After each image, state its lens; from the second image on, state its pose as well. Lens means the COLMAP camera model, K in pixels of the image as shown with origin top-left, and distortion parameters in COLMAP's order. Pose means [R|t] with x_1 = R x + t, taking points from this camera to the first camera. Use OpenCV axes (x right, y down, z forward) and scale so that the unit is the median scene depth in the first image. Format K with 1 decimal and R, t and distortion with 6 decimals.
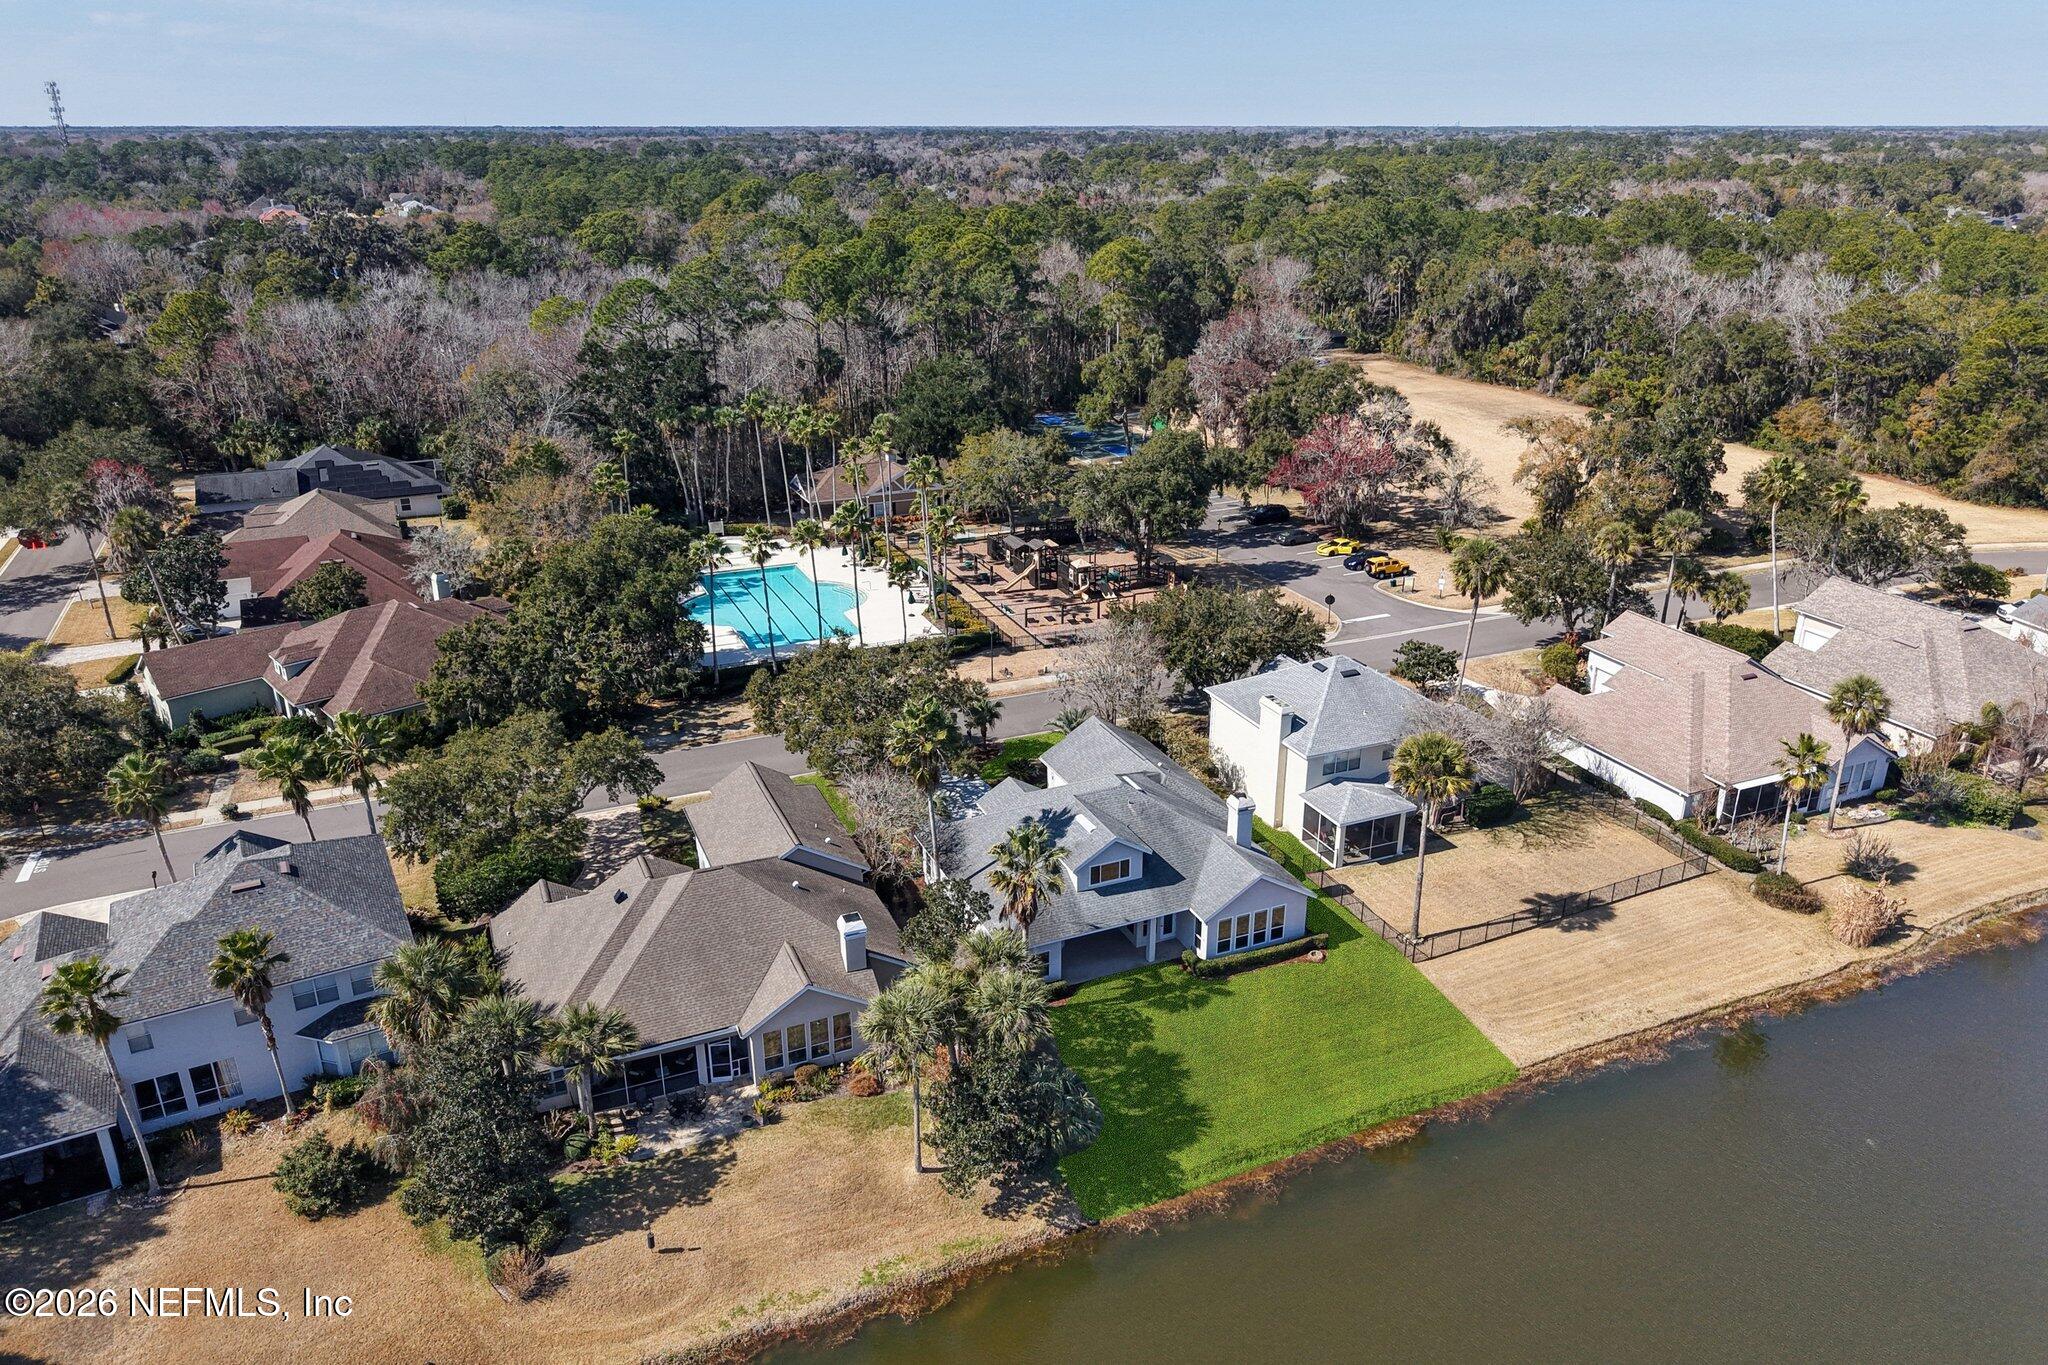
lens RADIAL K [[1447.4, 0, 1024.0], [0, 1447.4, 682.5], [0, 0, 1]] dist [-0.009839, -0.001432]
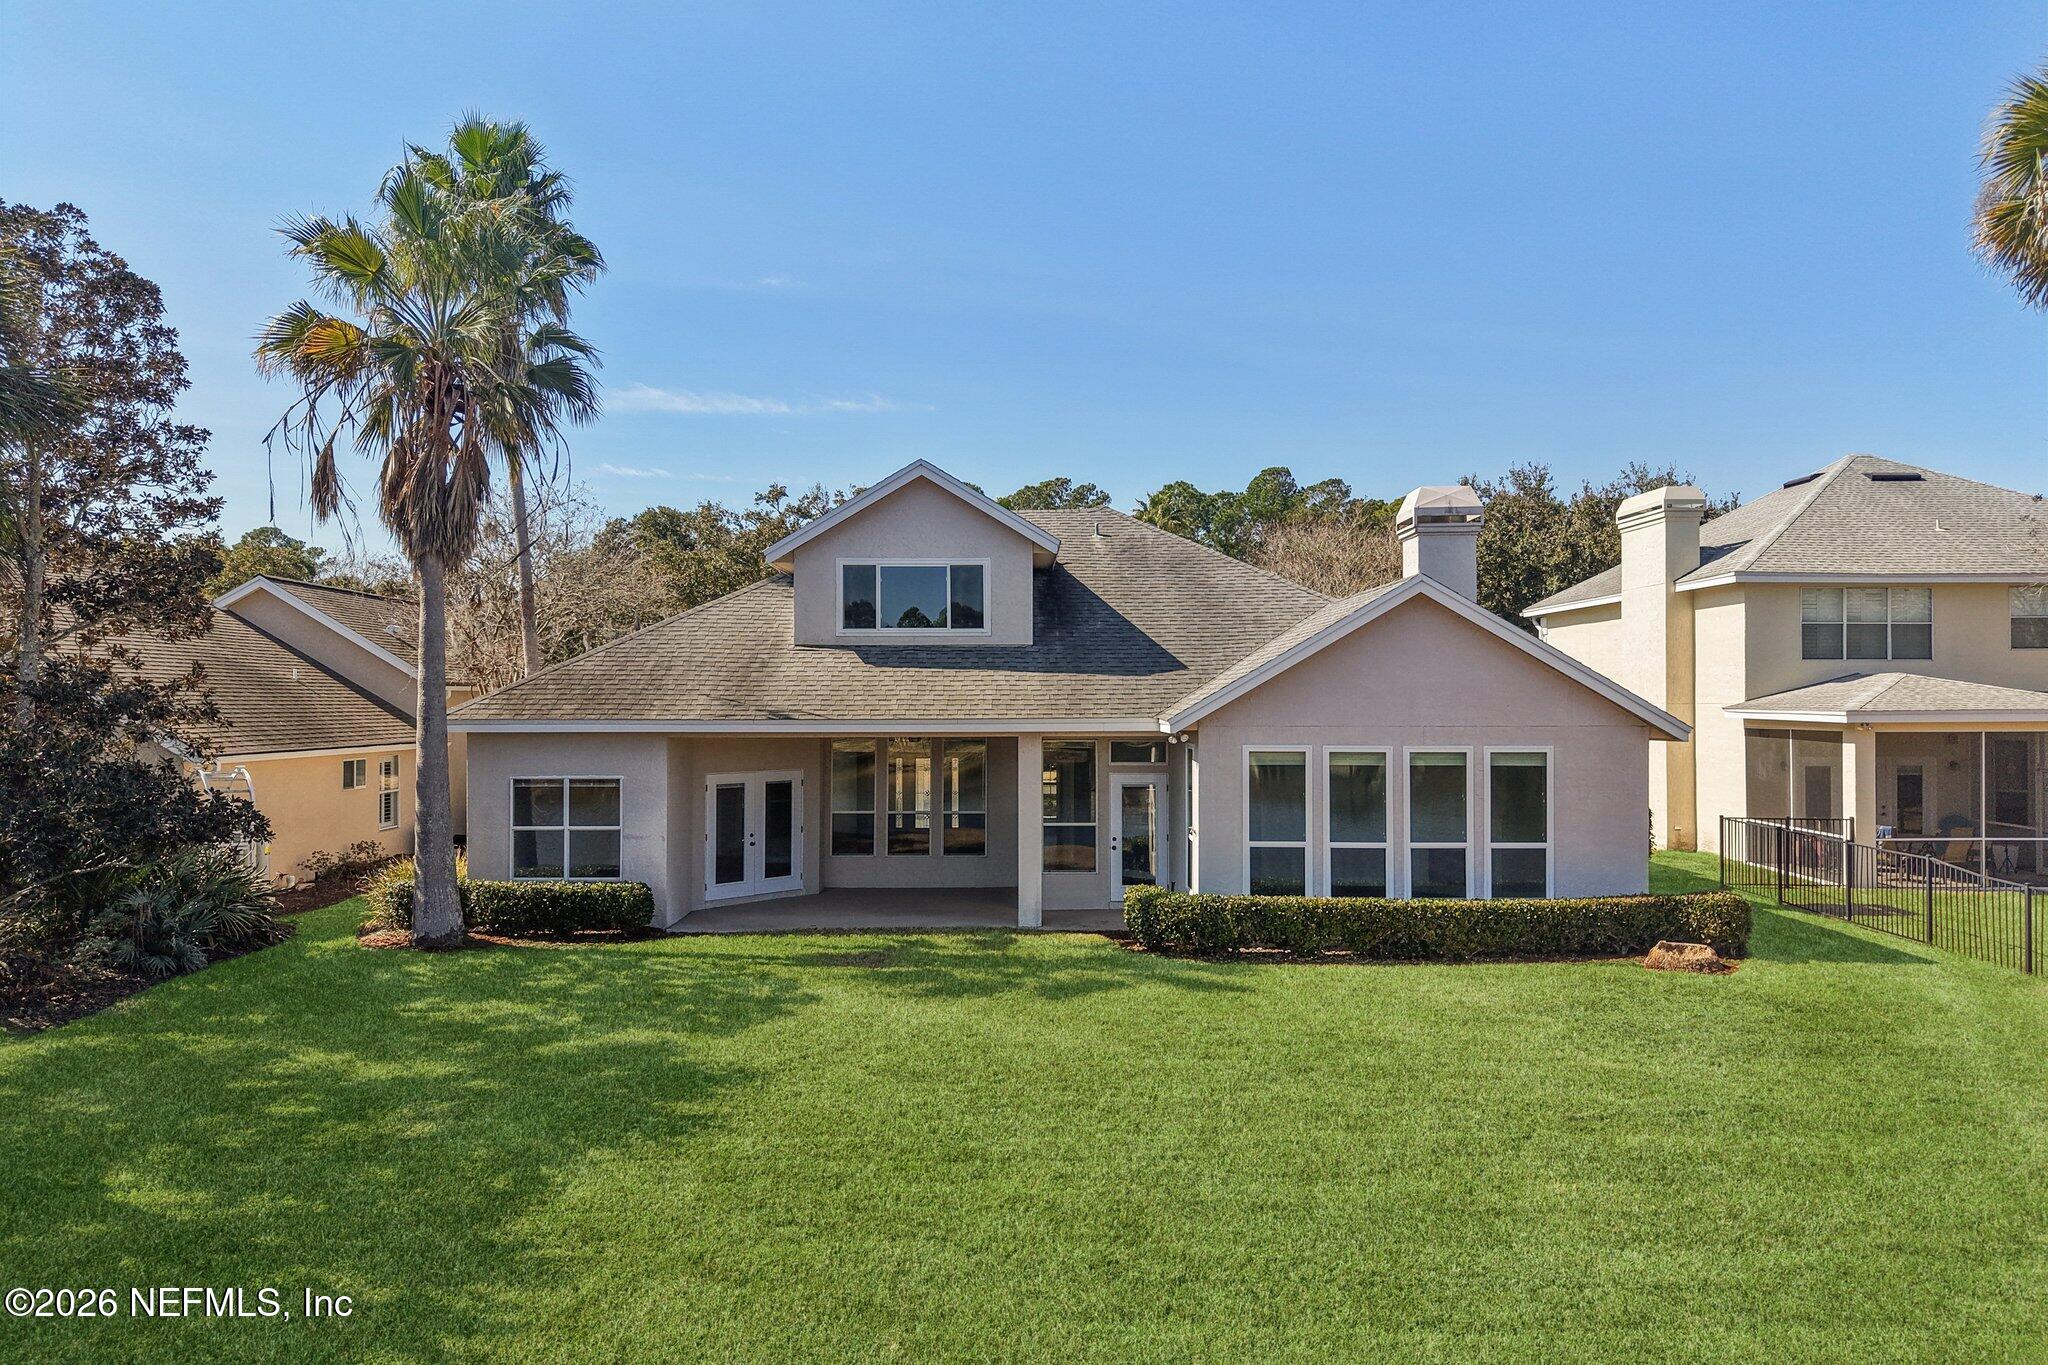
lens RADIAL K [[1447.4, 0, 1024.0], [0, 1447.4, 682.5], [0, 0, 1]] dist [-0.009839, -0.001432]
pose [[0.916126, -0.001207, -0.400889, 0.063759], [-0.150600, 0.925715, -0.346945, 0.078294], [0.371528, 0.378219, 0.847890, 0.238457]]
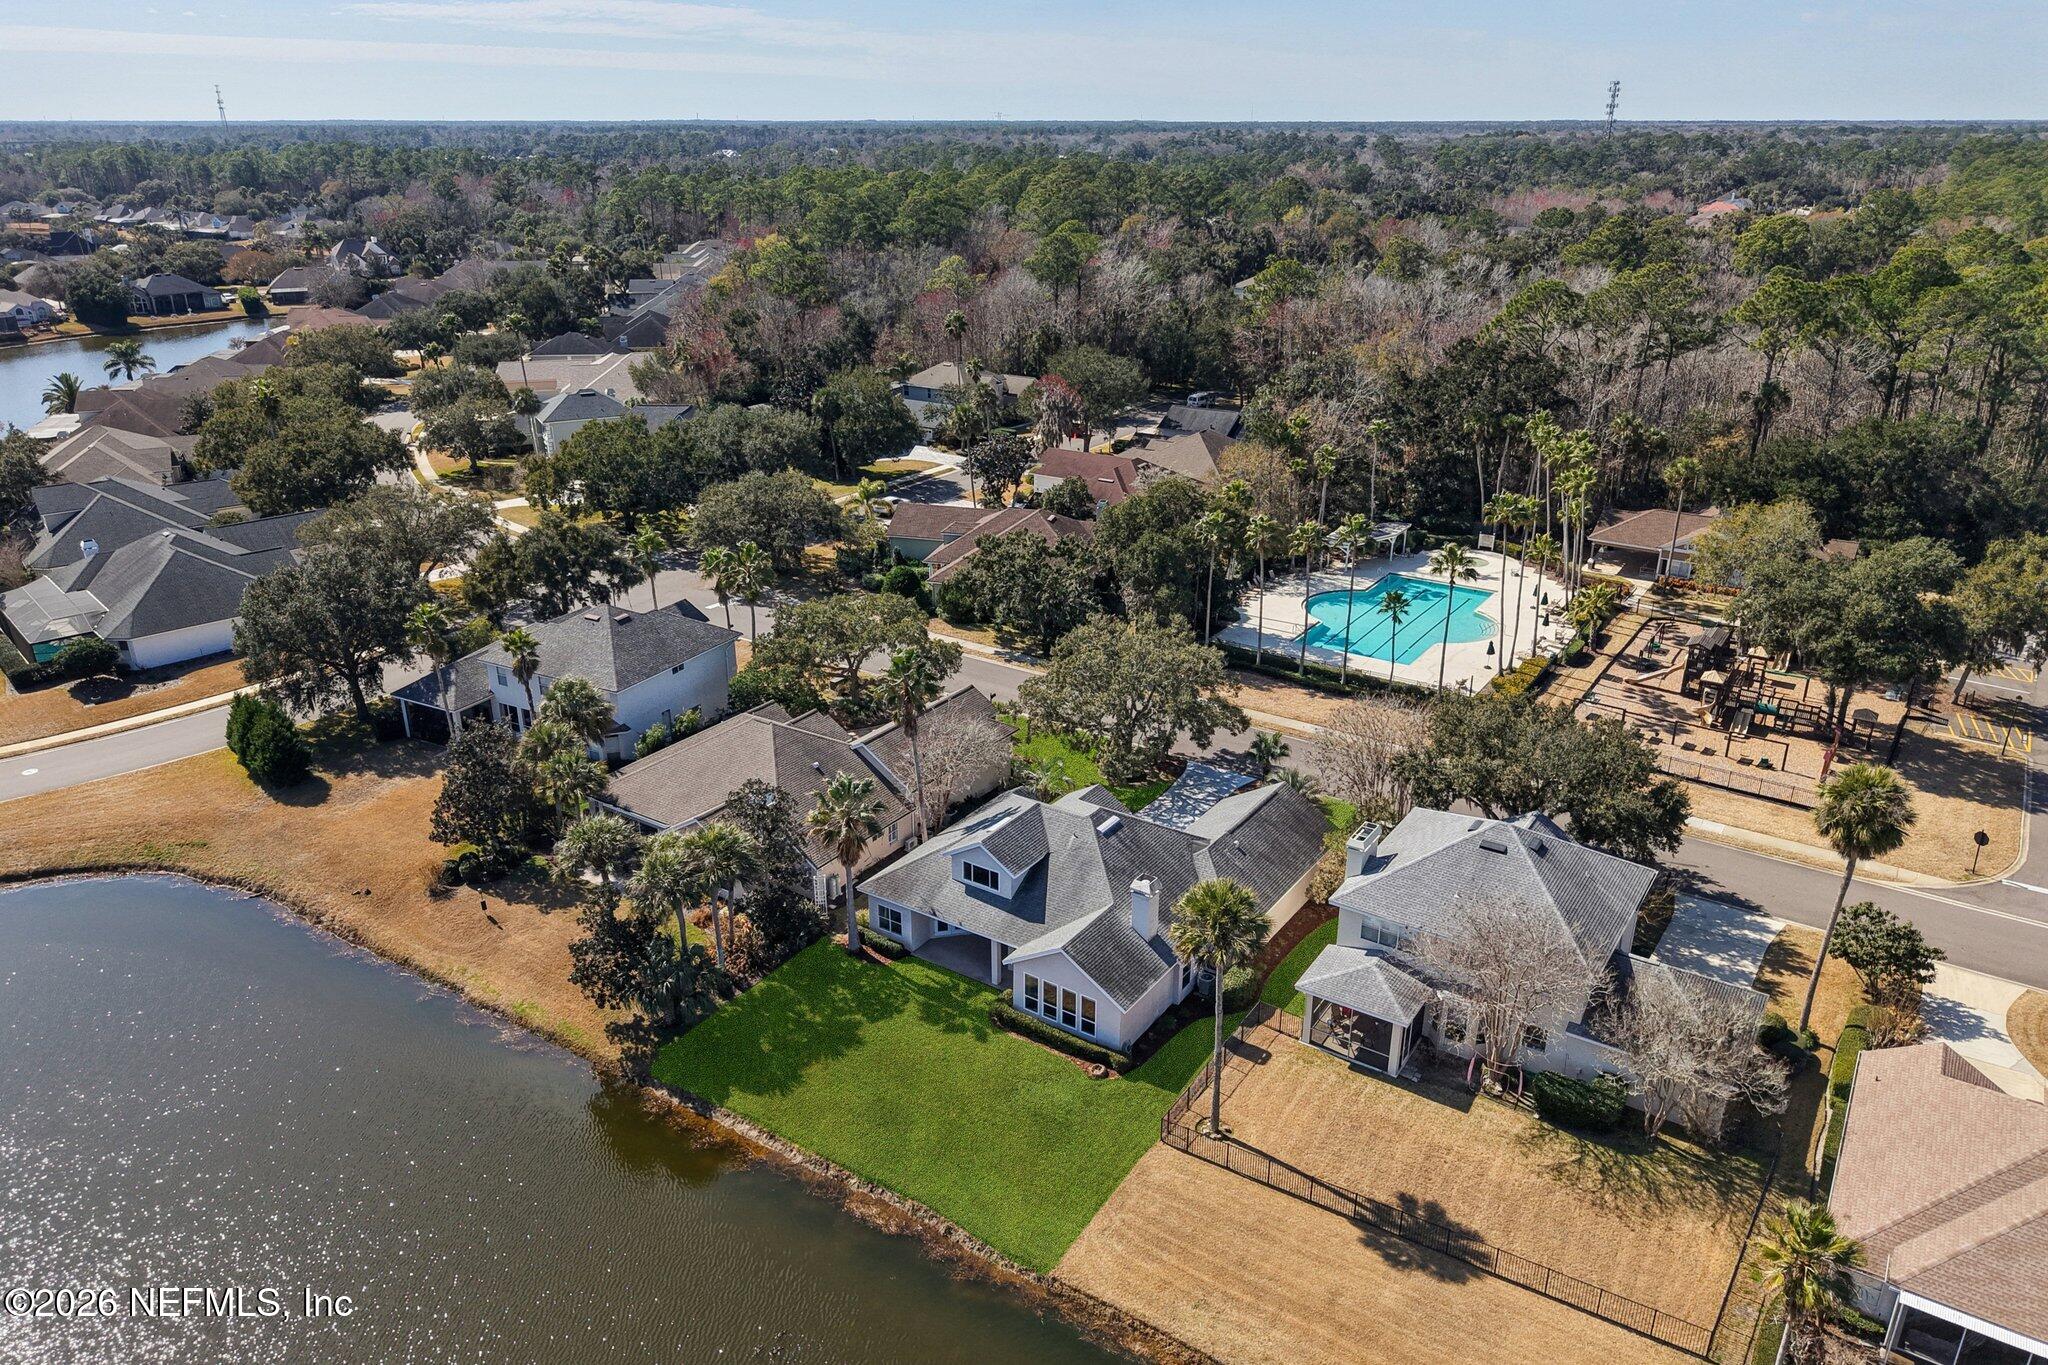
lens RADIAL K [[1393.5, 0, 1024.0], [0, 1393.5, 682.5], [0, 0, 1]] dist [-0.007179, -0.001536]
pose [[0.530276, 0.323729, -0.783586, 0.247698], [-0.310017, 0.934264, 0.176182, -0.054470], [0.789111, 0.149500, 0.595779, 0.135252]]
